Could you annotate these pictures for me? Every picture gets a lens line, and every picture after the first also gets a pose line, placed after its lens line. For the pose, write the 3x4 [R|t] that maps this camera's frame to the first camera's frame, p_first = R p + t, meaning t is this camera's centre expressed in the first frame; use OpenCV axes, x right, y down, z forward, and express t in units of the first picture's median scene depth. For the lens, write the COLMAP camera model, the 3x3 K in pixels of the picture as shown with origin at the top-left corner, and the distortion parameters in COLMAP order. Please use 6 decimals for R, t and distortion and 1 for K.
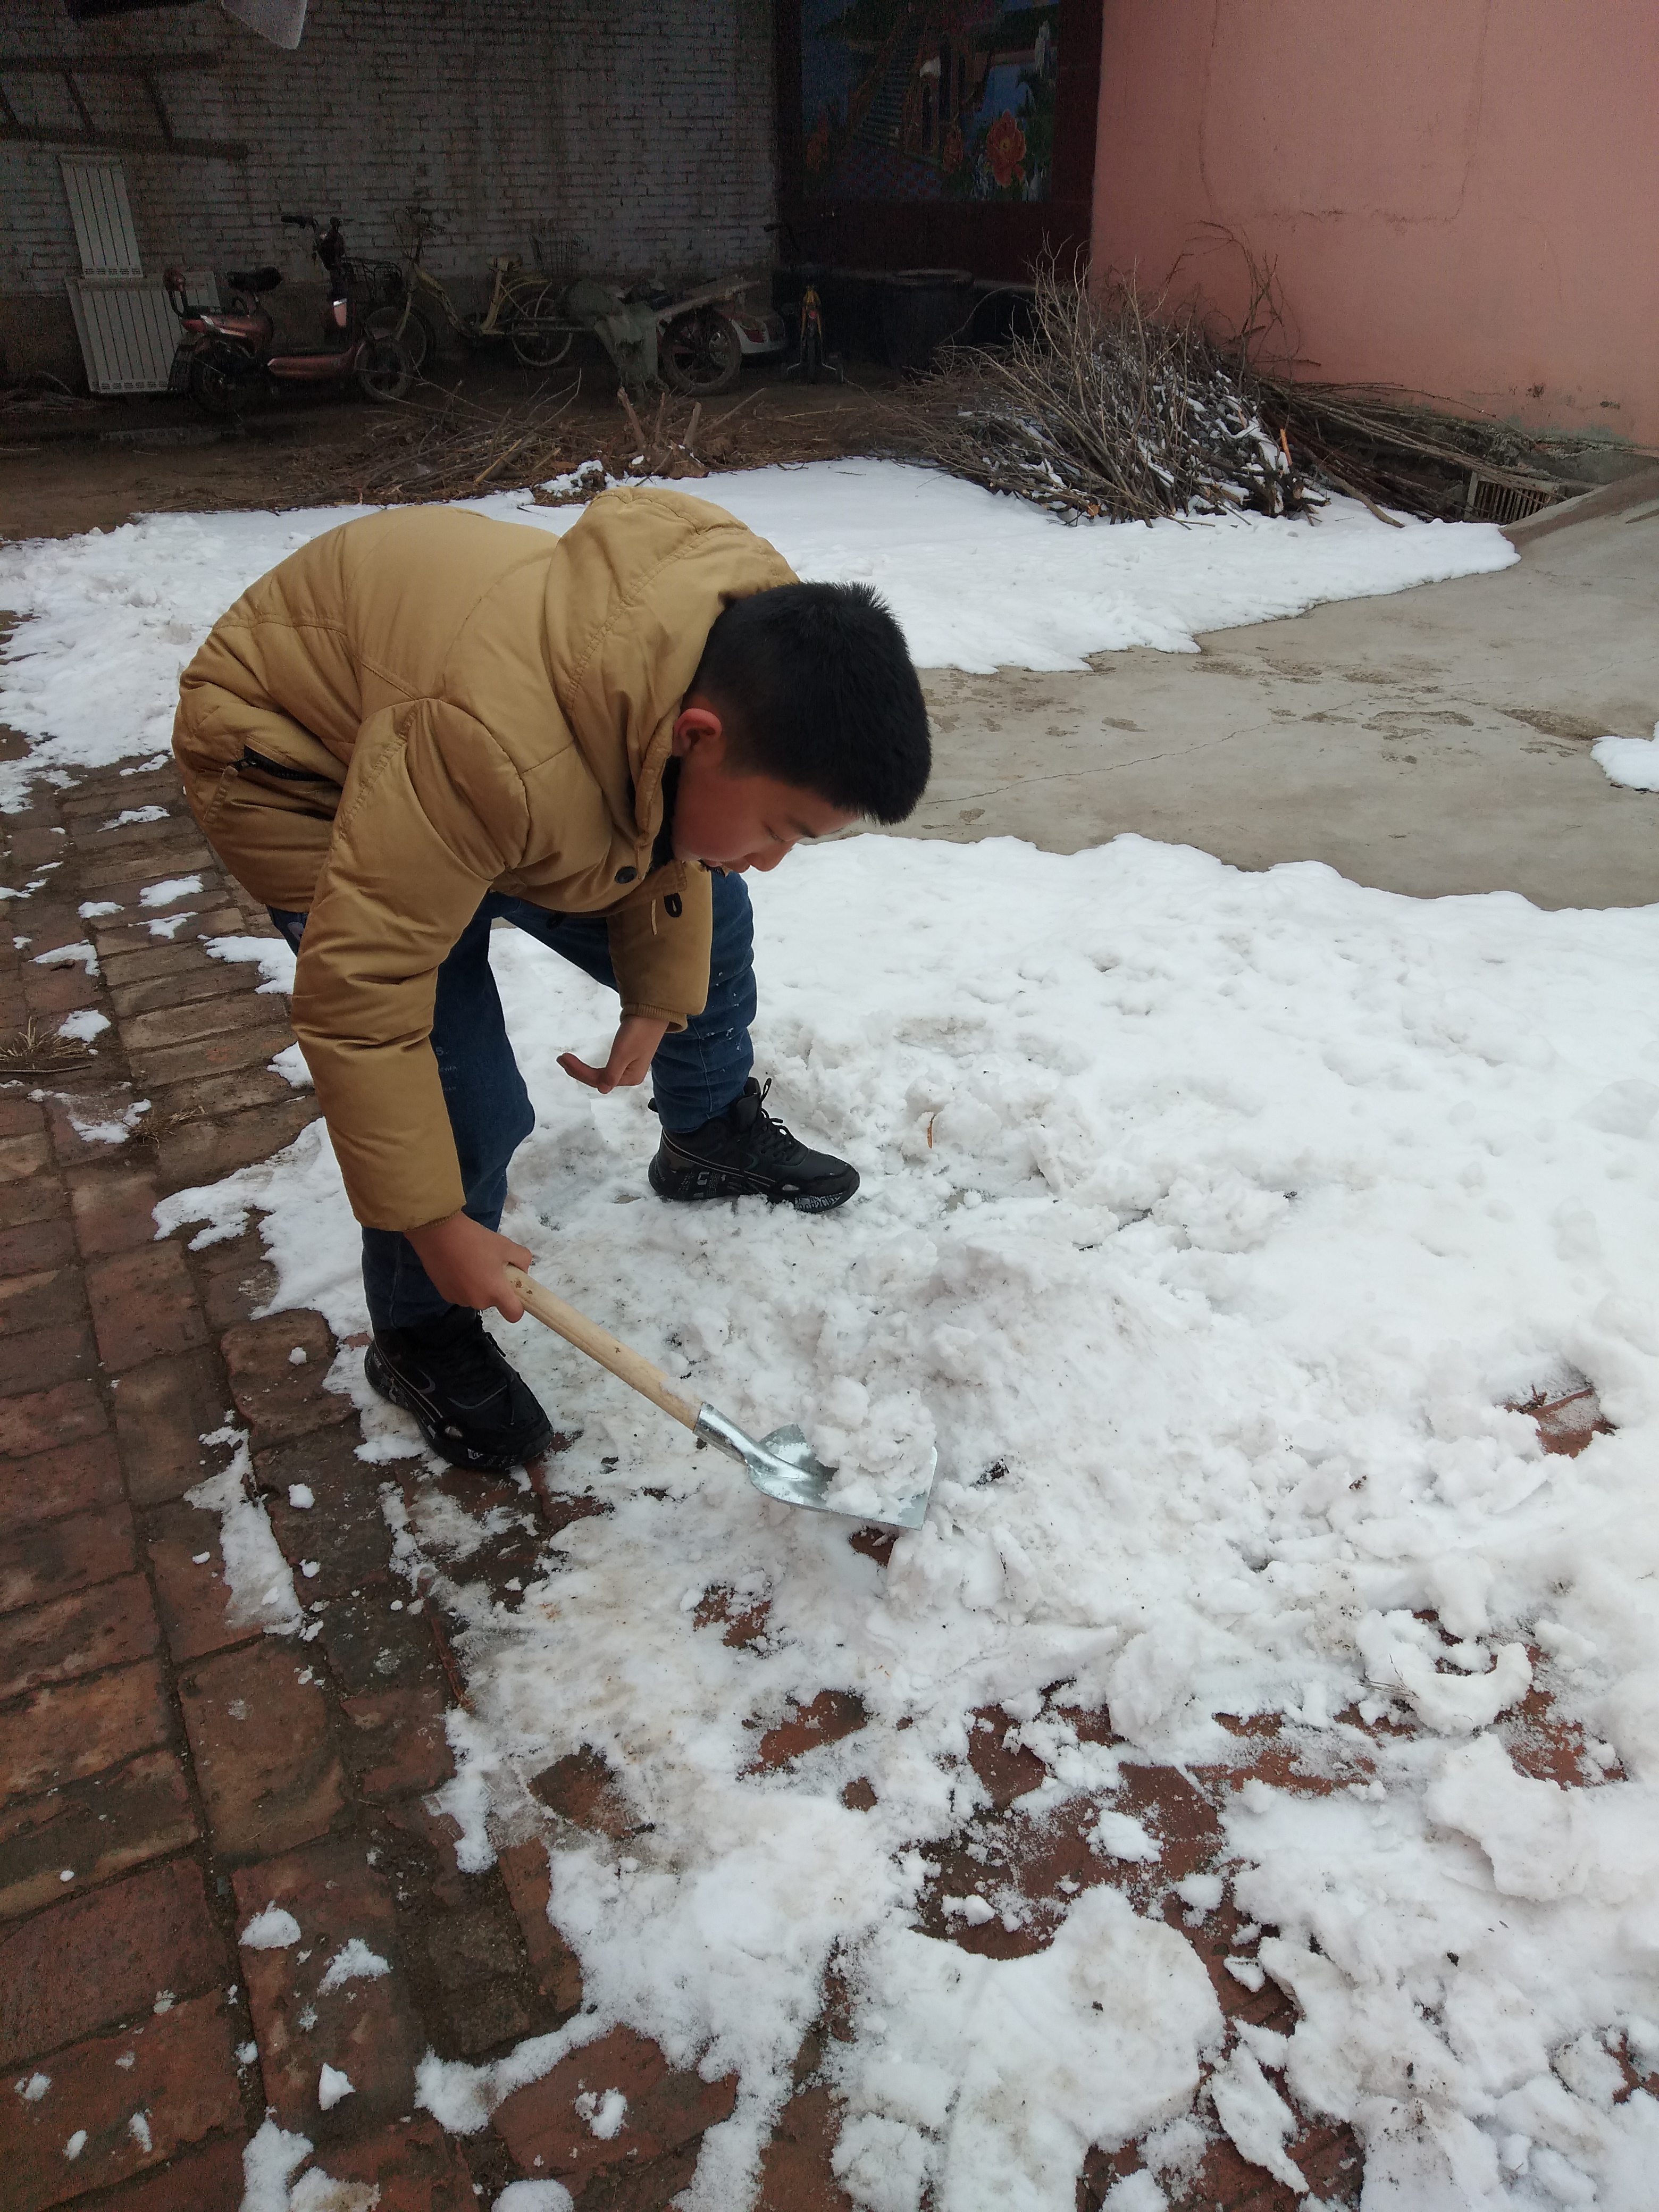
lens RADIAL K [[1636.2, 0, 879.7], [0, 1636.2, 1100.4], [0, 0, 1]] dist [0.030142, -0.035738]
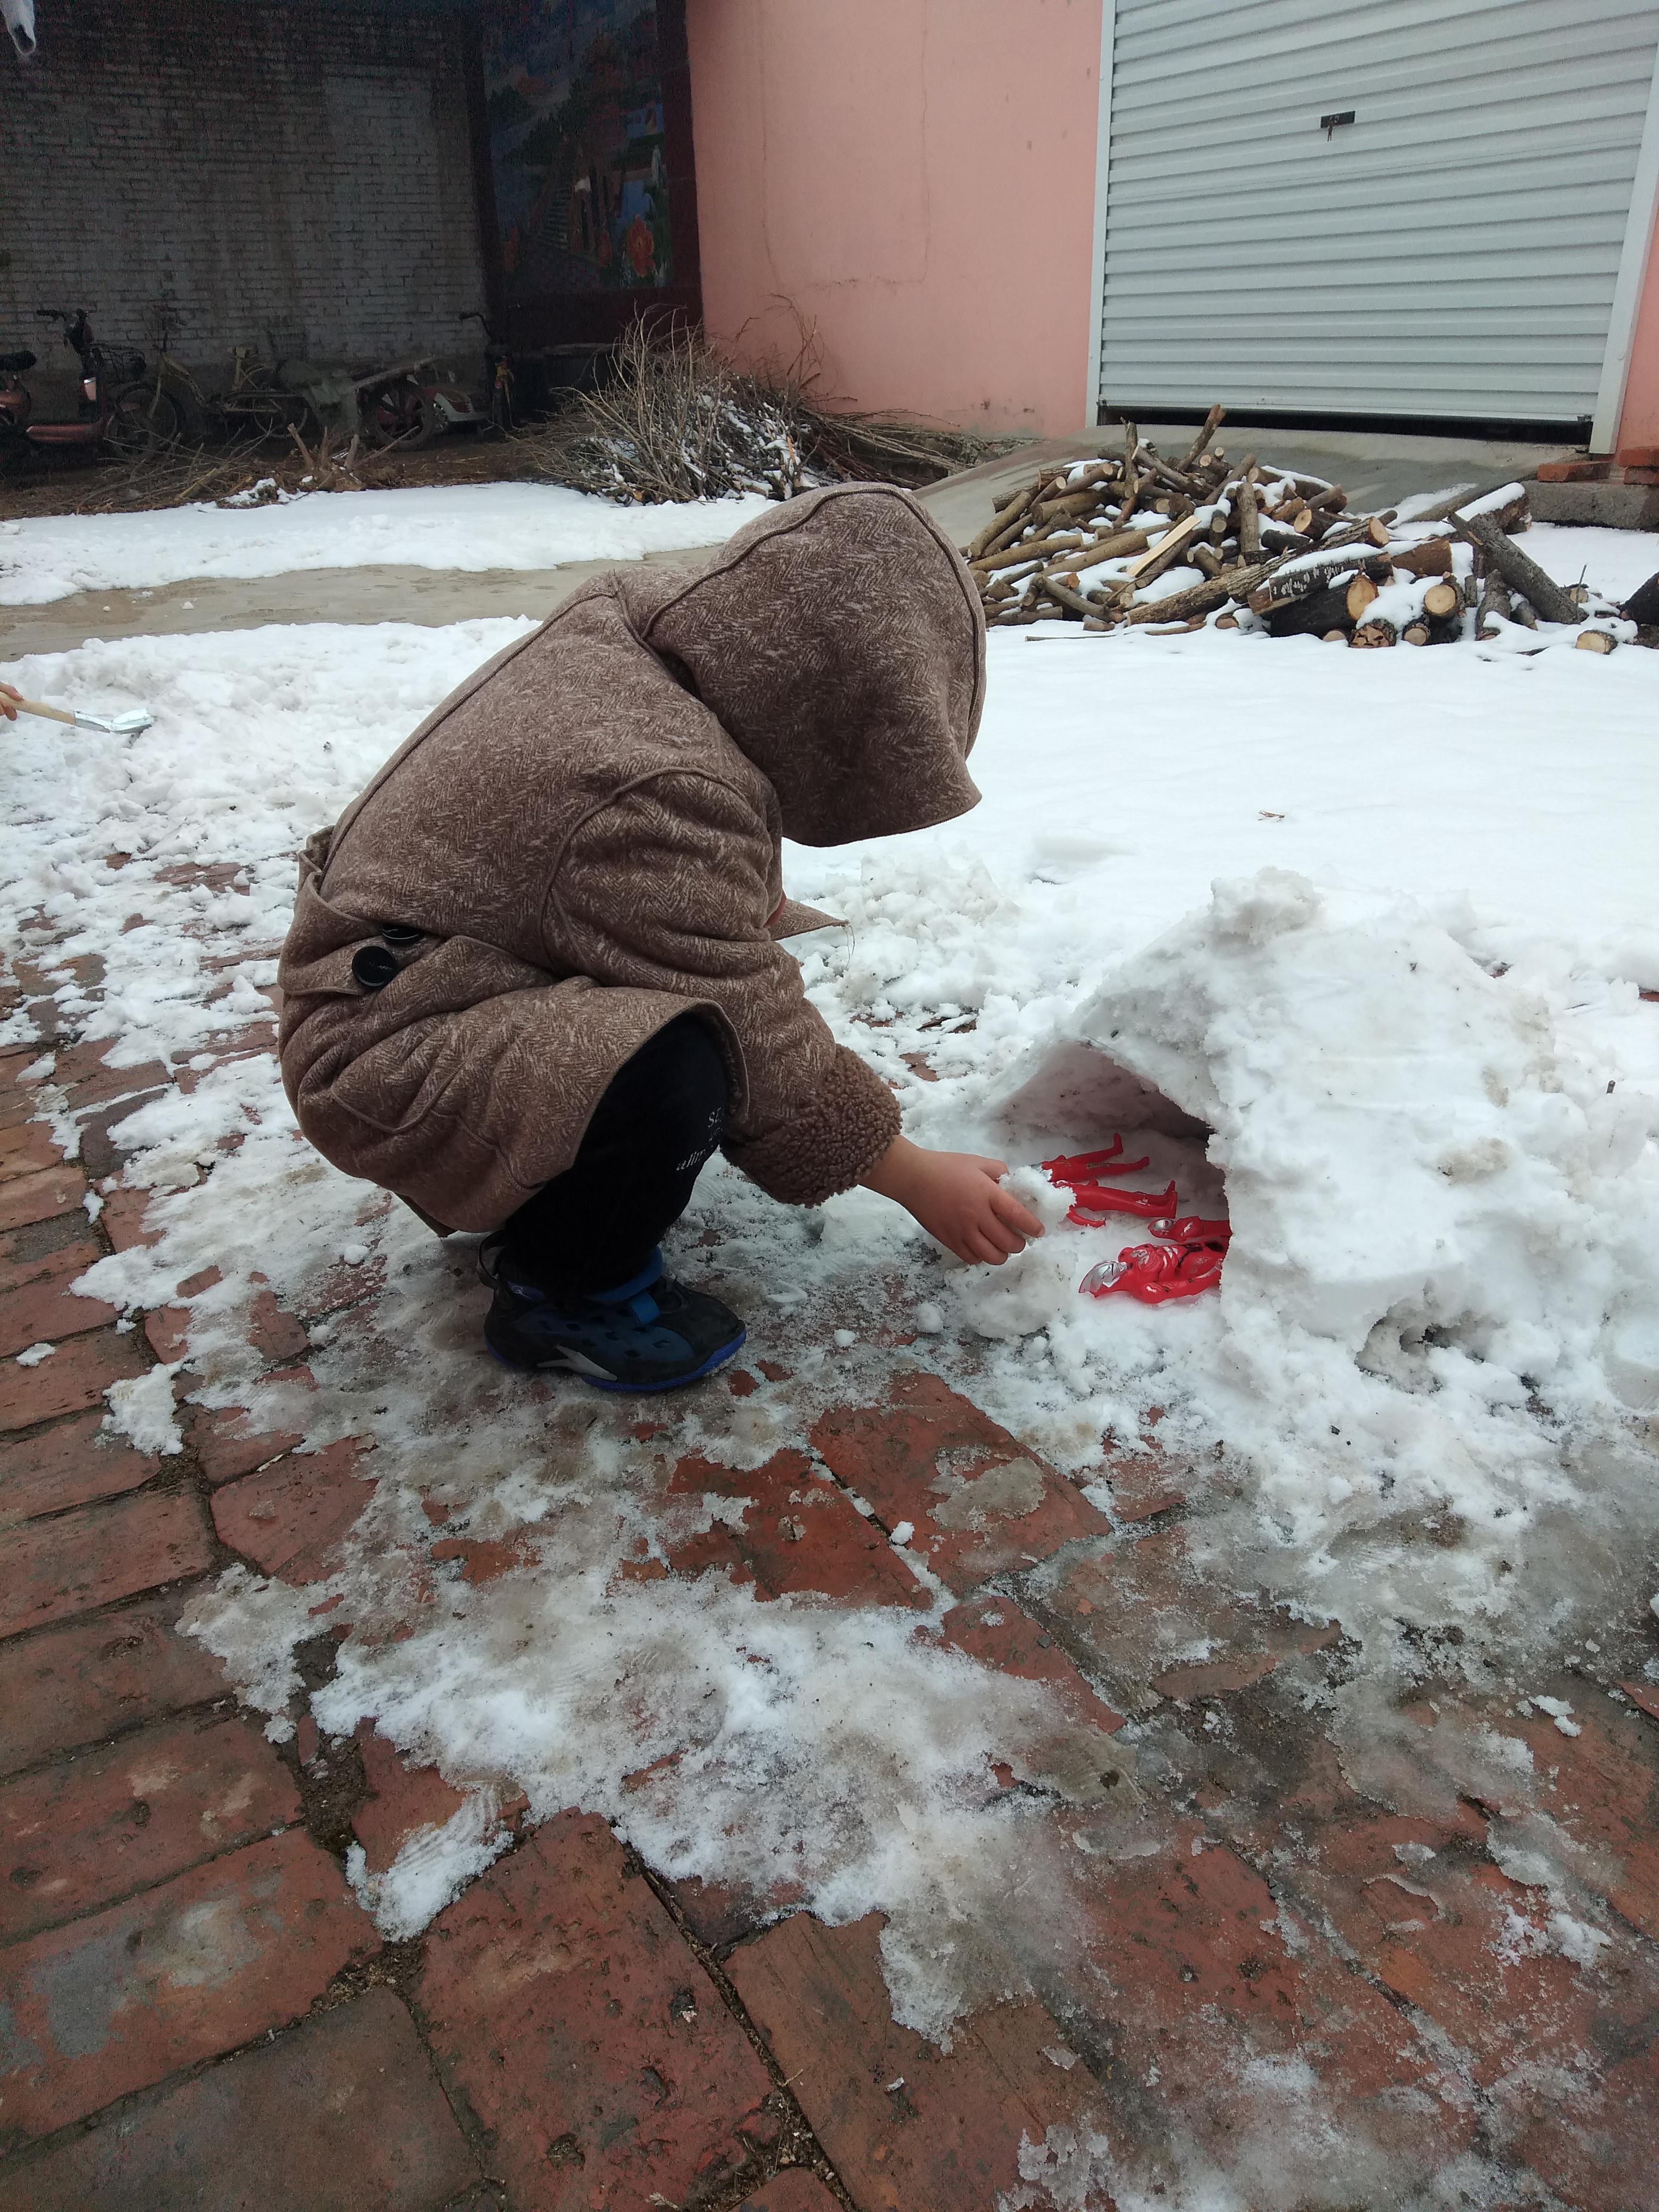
lens RADIAL K [[1636.2, 0, 847.1], [0, 1636.2, 1095.4], [0, 0, 1]] dist [0.030142, -0.035738]
pose [[0.997121, -0.044913, 0.061096, 0.118571], [0.048842, 0.996727, -0.064411, 0.128597], [-0.058003, 0.067210, 0.996051, -0.173605]]
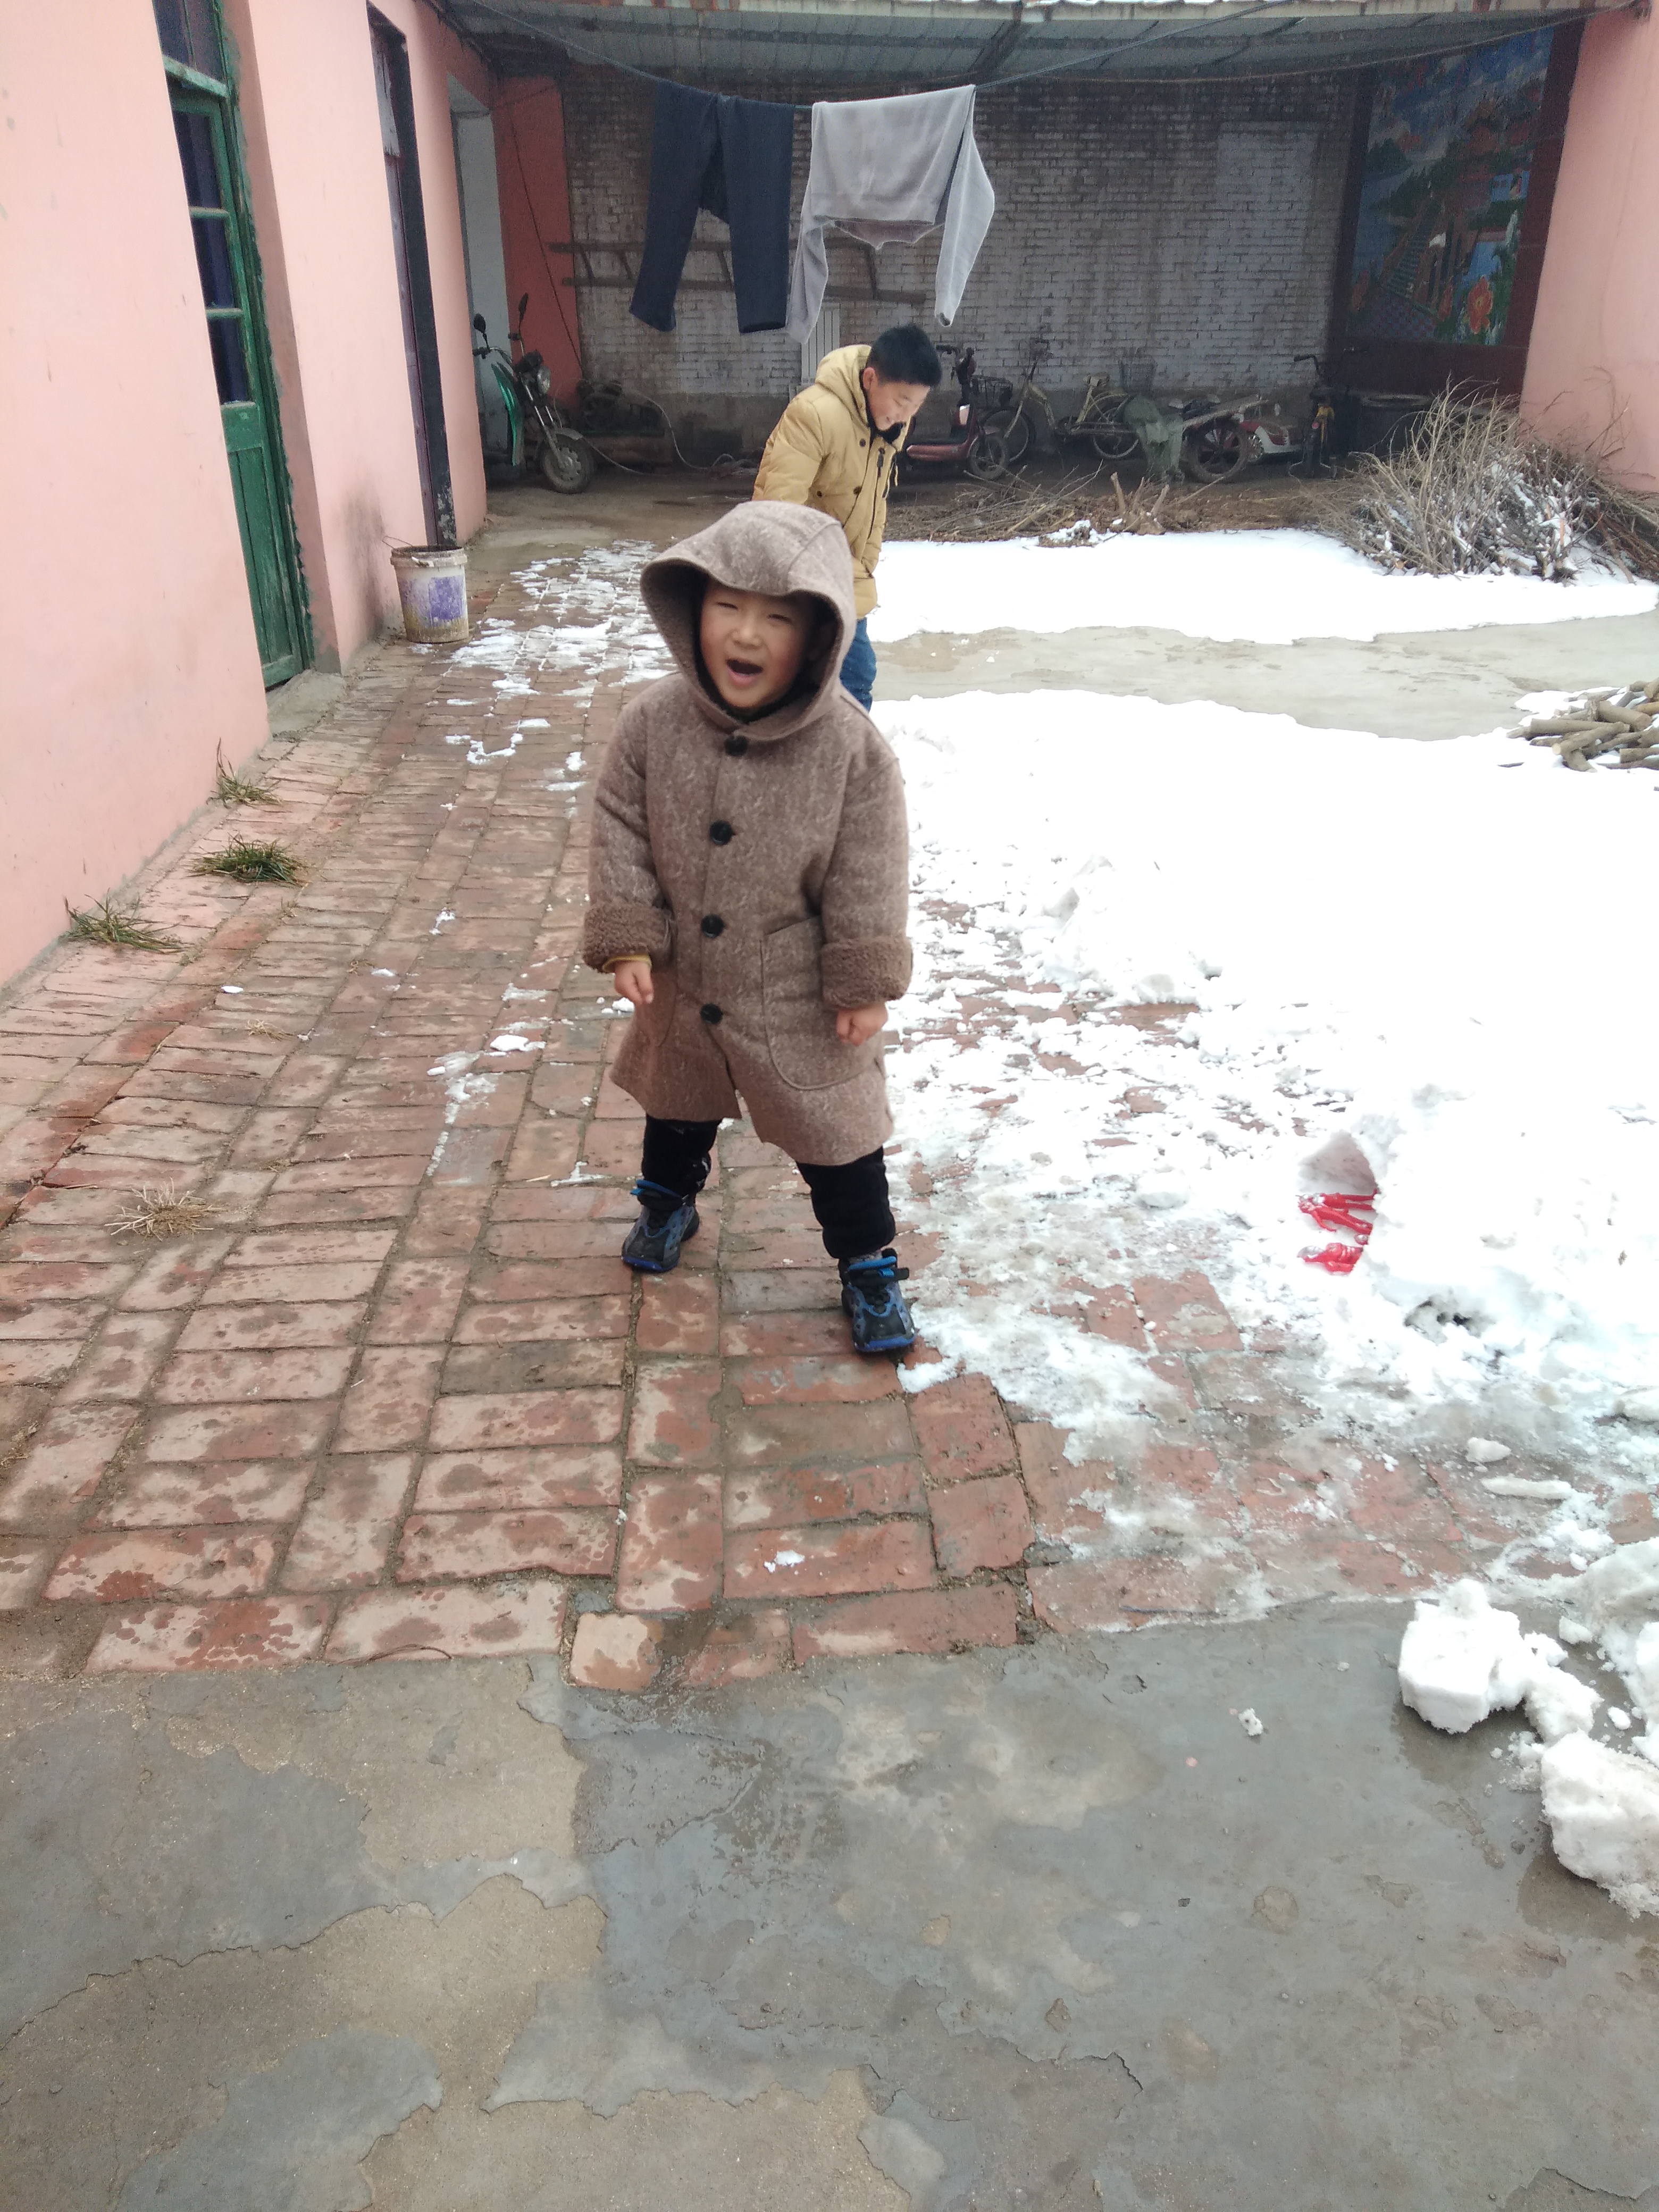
lens RADIAL K [[1636.2, 0, 844.0], [0, 1636.2, 1098.3], [0, 0, 1]] dist [0.030142, -0.035738]
pose [[0.922643, 0.173008, -0.344671, 0.157327], [-0.189940, 0.981670, -0.015695, 0.129691], [0.335638, 0.079948, 0.938592, -0.291761]]
